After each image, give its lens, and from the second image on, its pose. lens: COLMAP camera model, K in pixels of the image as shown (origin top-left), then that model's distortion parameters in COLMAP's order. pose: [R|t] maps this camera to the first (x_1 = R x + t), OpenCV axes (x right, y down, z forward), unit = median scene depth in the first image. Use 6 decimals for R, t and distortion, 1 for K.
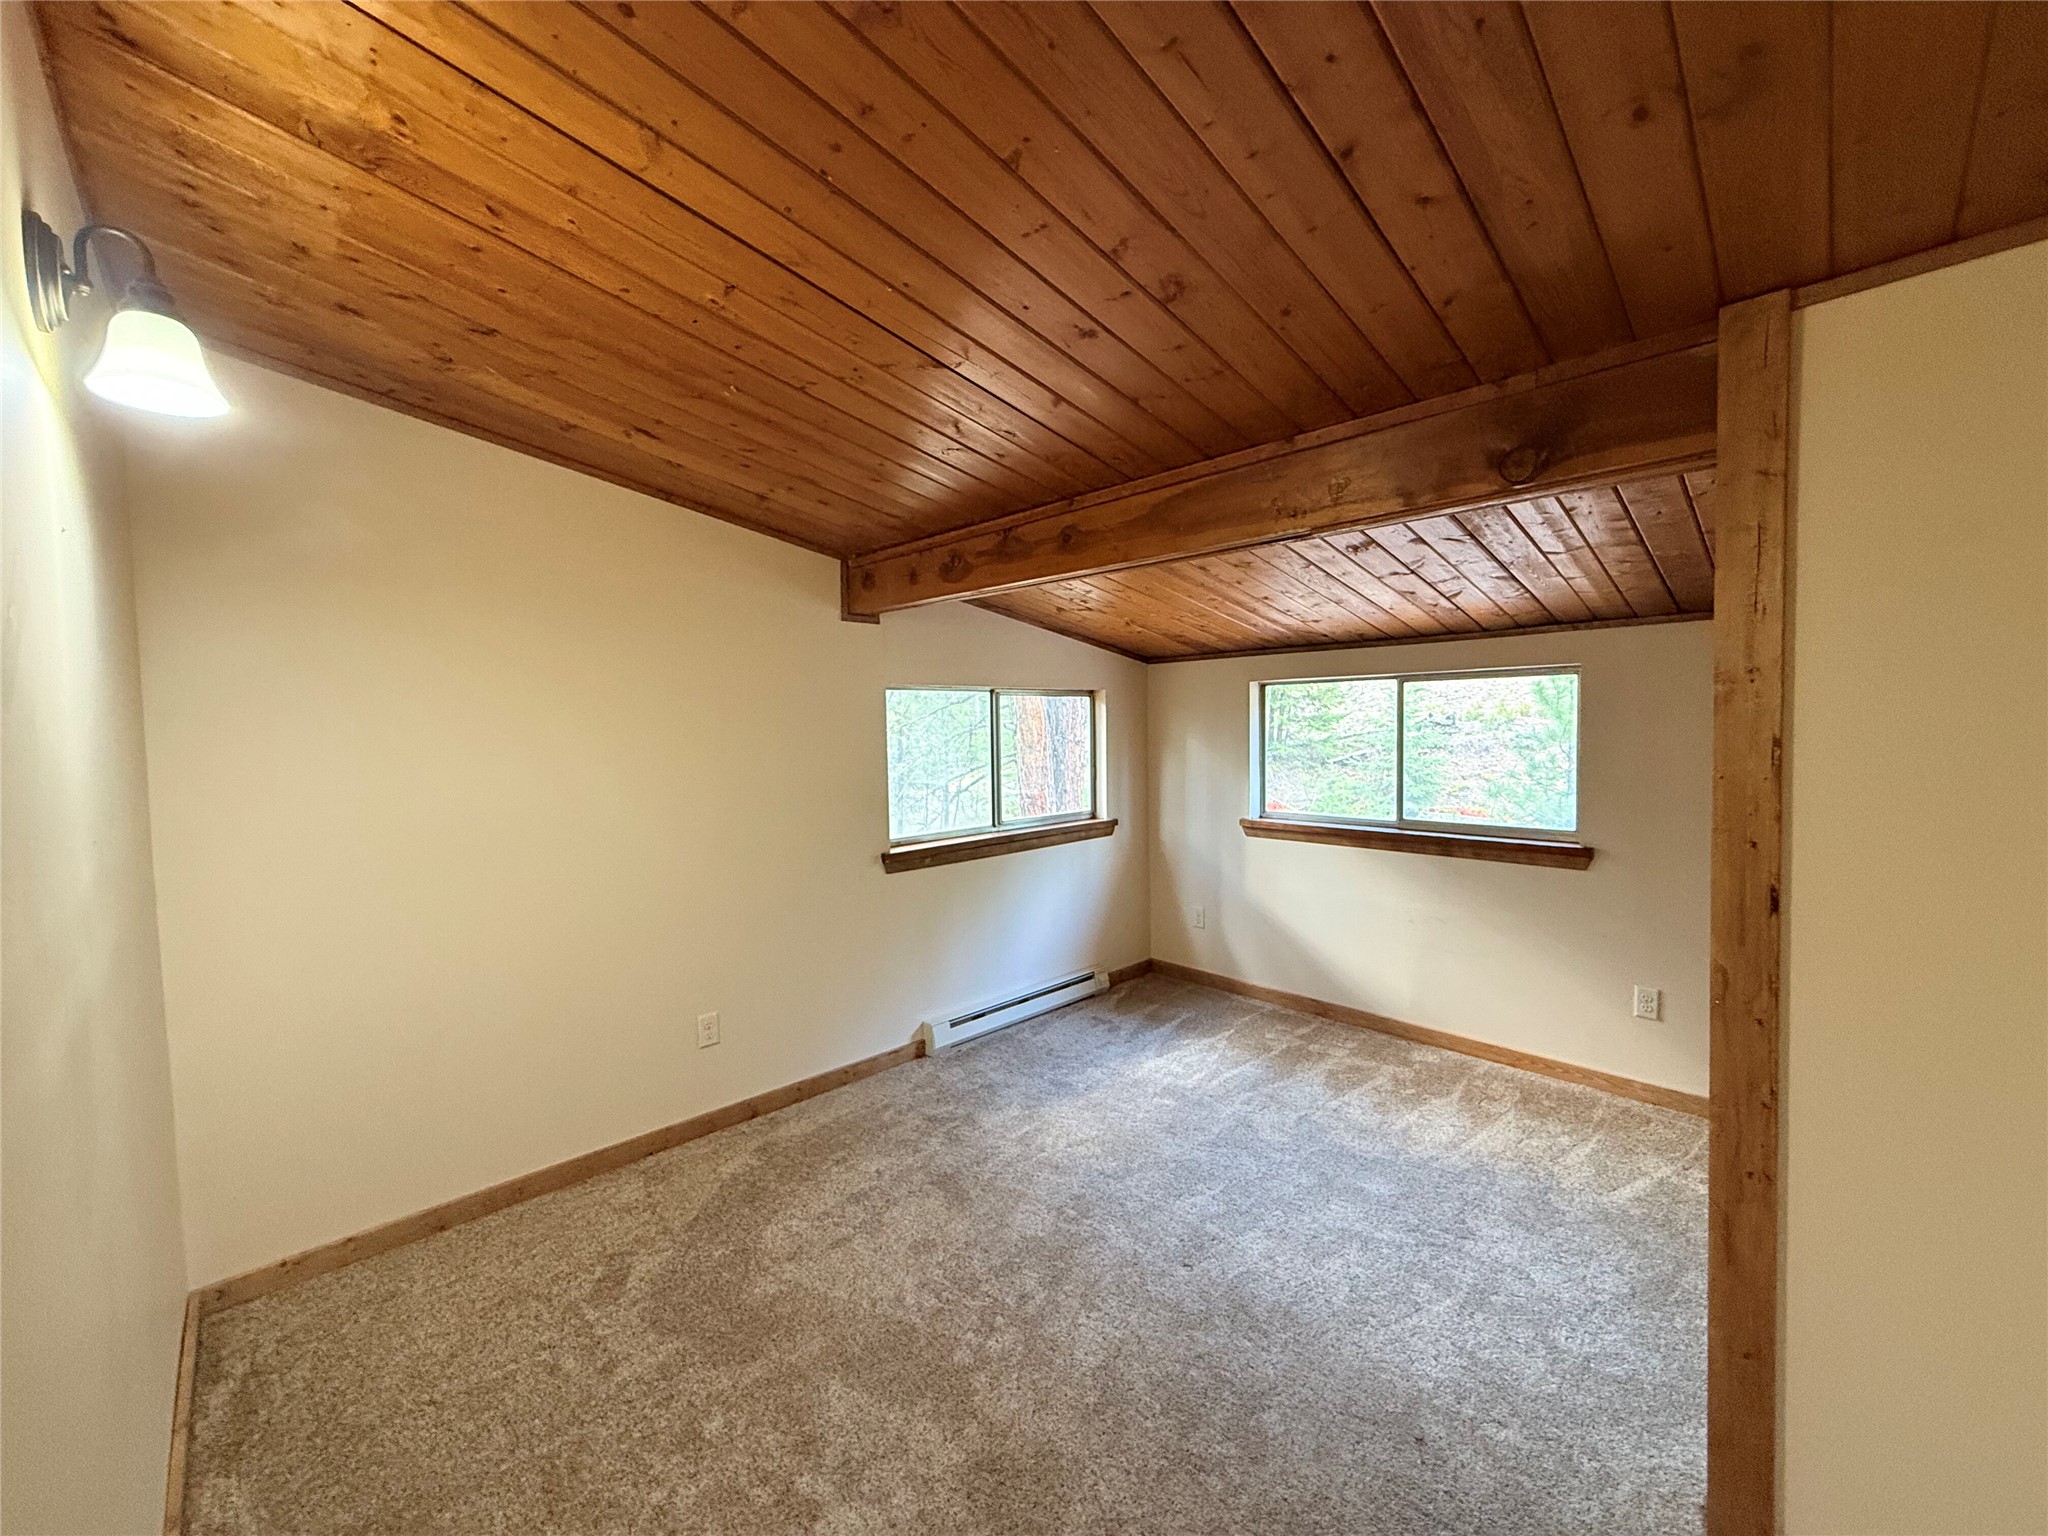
lens RADIAL K [[814.4, 0, 1015.8], [0, 814.4, 762.8], [0, 0, 1]] dist [-0.000479, -0.000014]
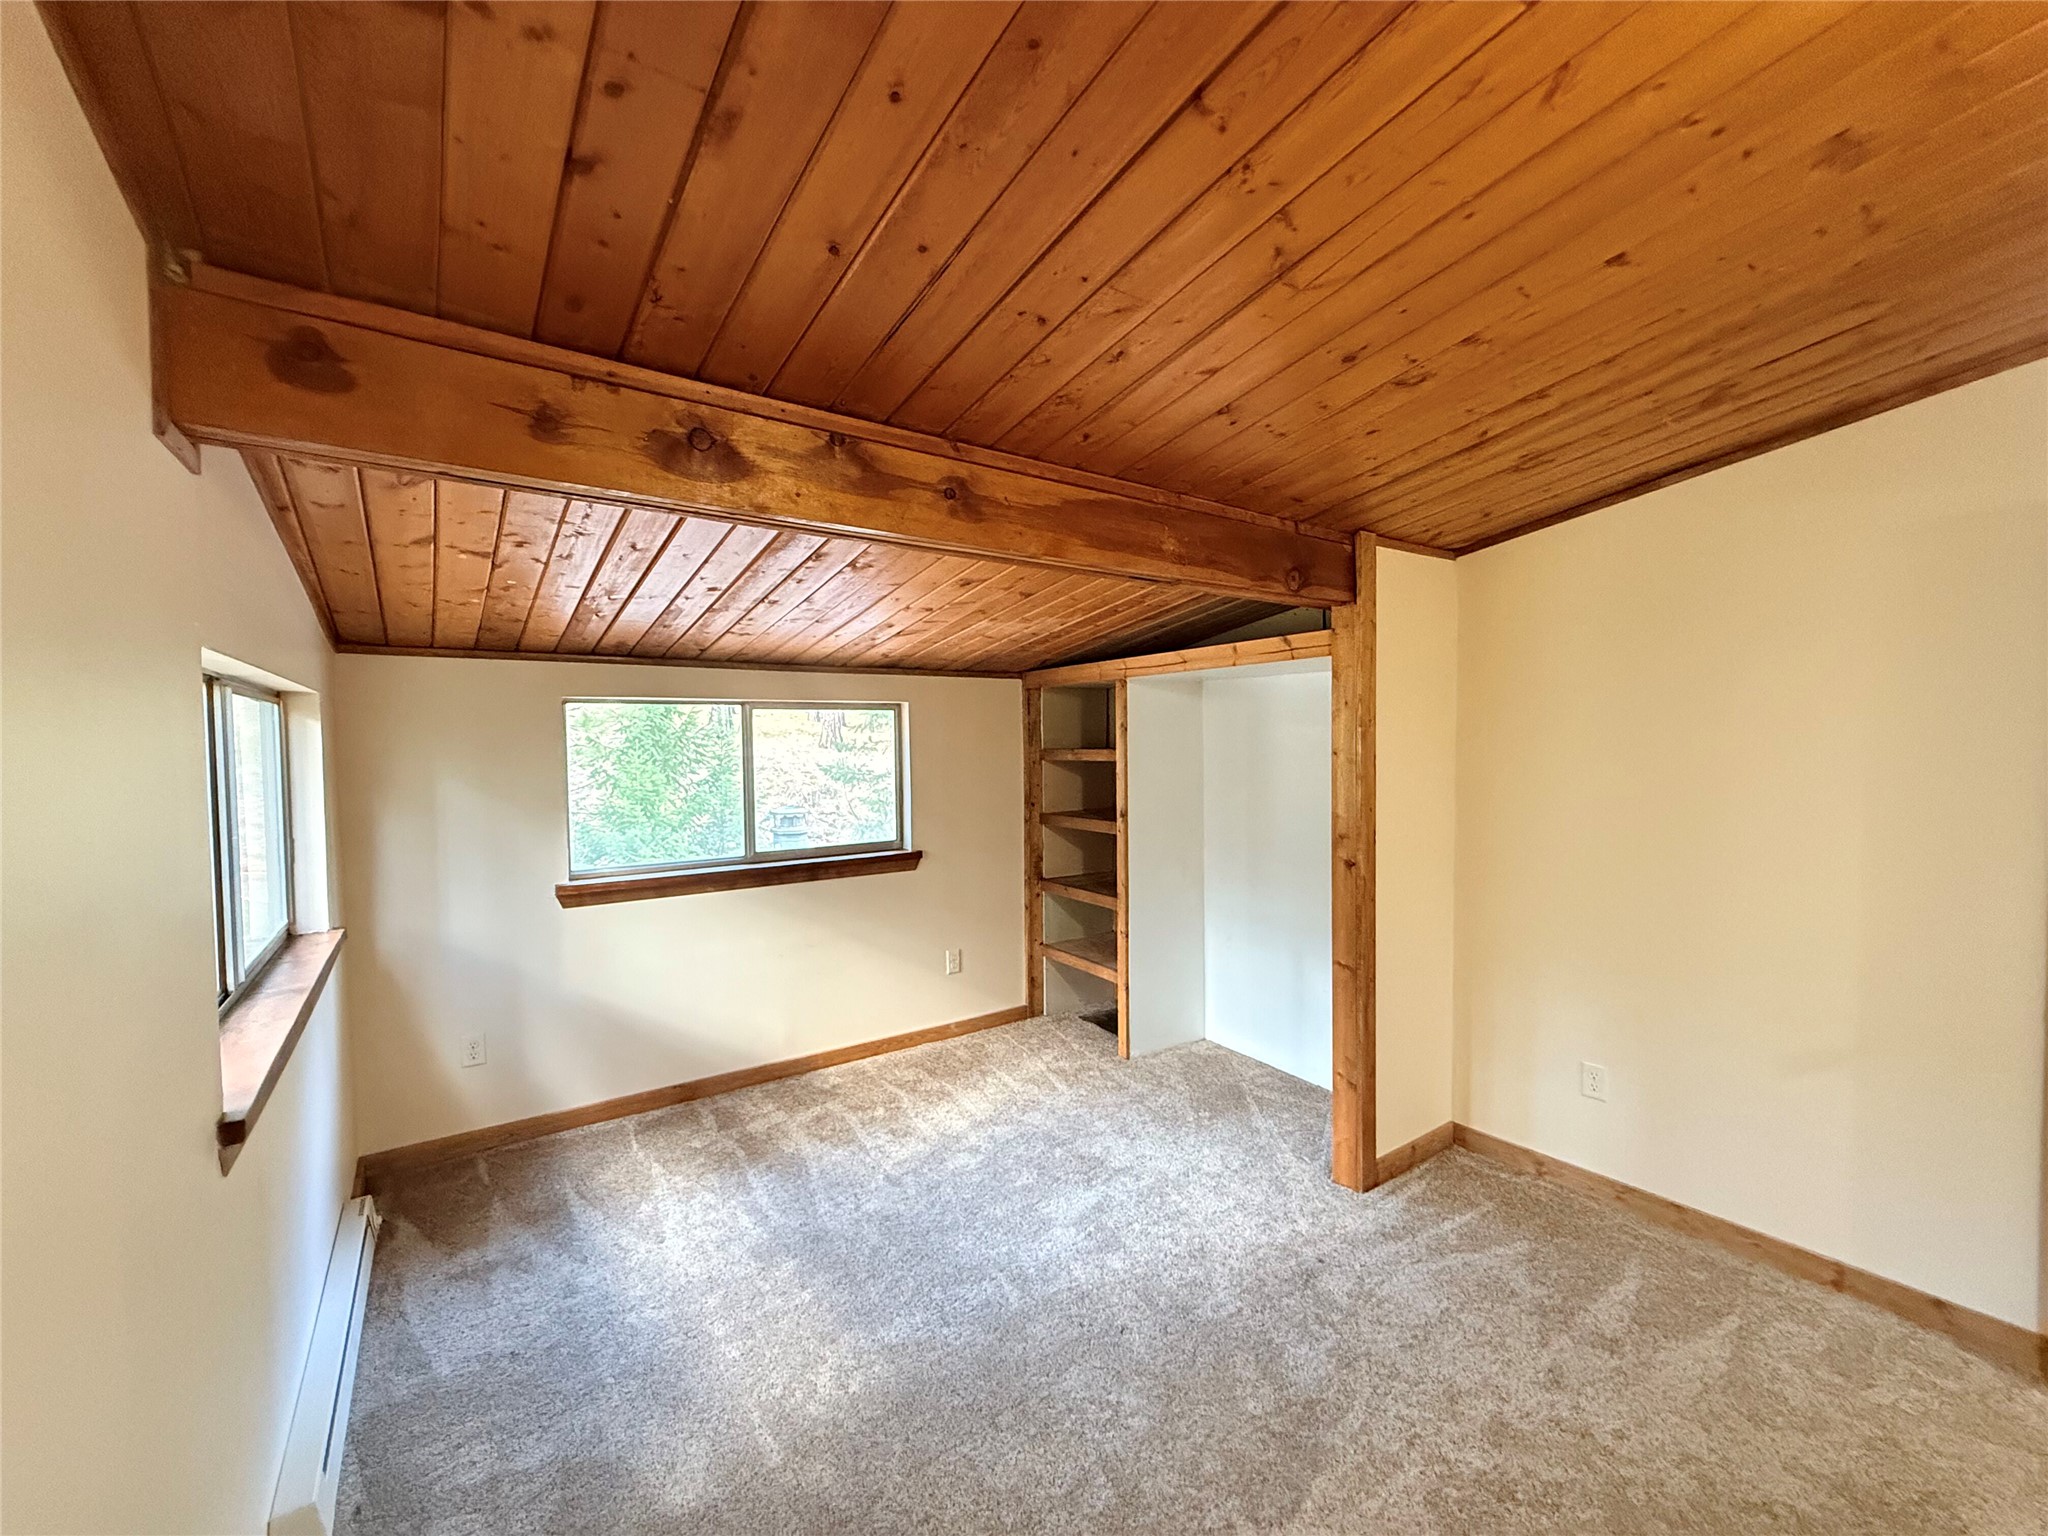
lens RADIAL K [[814.4, 0, 1015.8], [0, 814.4, 762.8], [0, 0, 1]] dist [-0.000479, -0.000014]
pose [[0.163476, -0.015562, 0.986424, -0.453805], [0.053904, 0.998523, 0.006820, -0.027796], [-0.985074, 0.052057, 0.164074, 0.592076]]
